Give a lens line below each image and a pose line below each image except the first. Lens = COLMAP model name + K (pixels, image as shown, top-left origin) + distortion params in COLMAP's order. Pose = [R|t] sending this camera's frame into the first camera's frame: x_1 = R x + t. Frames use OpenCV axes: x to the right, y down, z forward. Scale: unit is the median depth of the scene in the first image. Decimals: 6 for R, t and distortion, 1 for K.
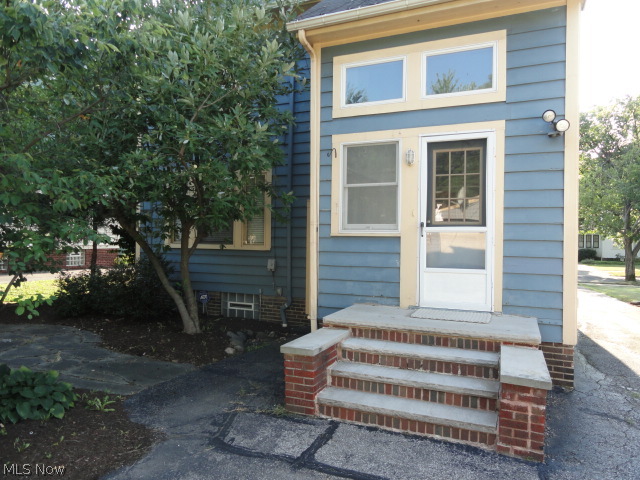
lens RADIAL K [[442.9, 0, 319.8], [0, 442.9, 238.0], [0, 0, 1]] dist [-0.000990, -0.003265]
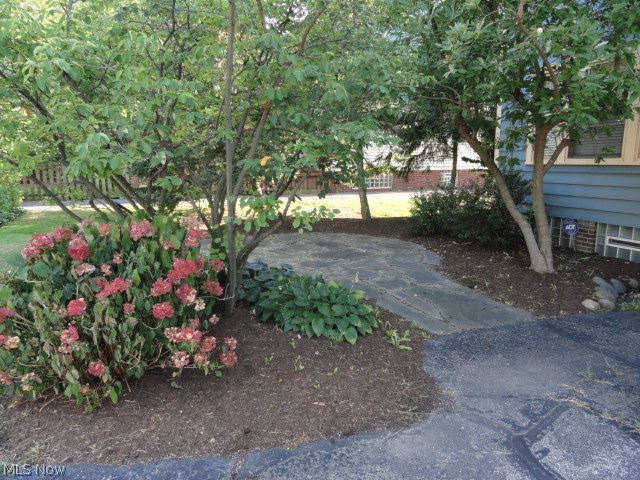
lens RADIAL K [[442.9, 0, 319.8], [0, 442.9, 238.0], [0, 0, 1]] dist [-0.000990, -0.003265]
pose [[0.680984, 0.104971, -0.724736, 0.007760], [0.019802, 0.986671, 0.161516, 0.030021], [0.732030, -0.124340, 0.669829, 0.262272]]
